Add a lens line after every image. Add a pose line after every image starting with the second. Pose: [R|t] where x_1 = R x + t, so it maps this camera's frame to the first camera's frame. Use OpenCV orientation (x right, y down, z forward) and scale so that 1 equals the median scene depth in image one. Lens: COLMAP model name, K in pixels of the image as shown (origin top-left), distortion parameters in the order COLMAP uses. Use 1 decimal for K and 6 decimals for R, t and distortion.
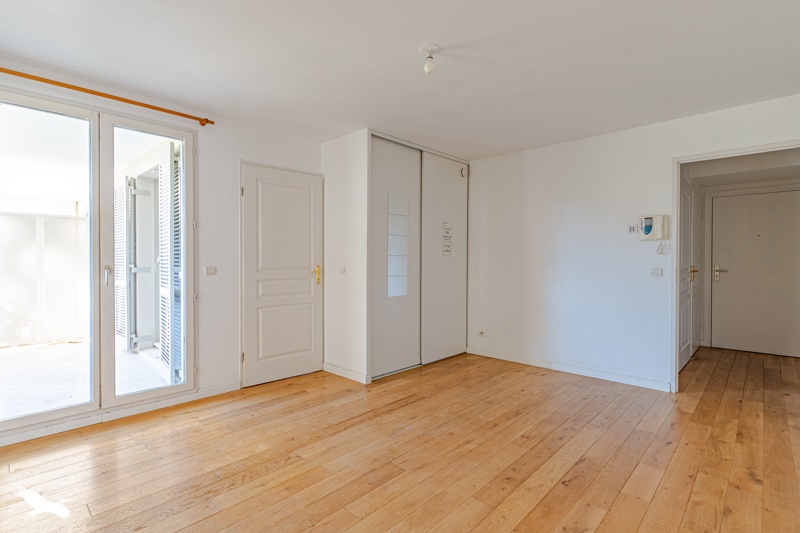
lens RADIAL K [[378.8, 0, 401.1], [0, 378.8, 265.3], [0, 0, 1]] dist [0.000550, -0.000382]
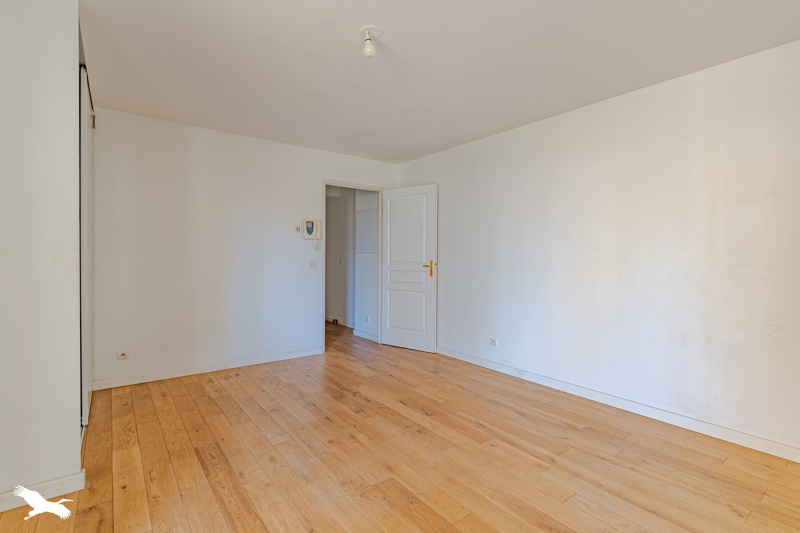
lens RADIAL K [[378.8, 0, 394.5], [0, 378.8, 264.4], [0, 0, 1]] dist [0.000550, -0.000382]
pose [[0.179745, -0.021775, 0.983472, -0.609870], [0.006536, 0.999759, 0.020942, -0.007374], [-0.983692, 0.002663, 0.179844, 0.554147]]
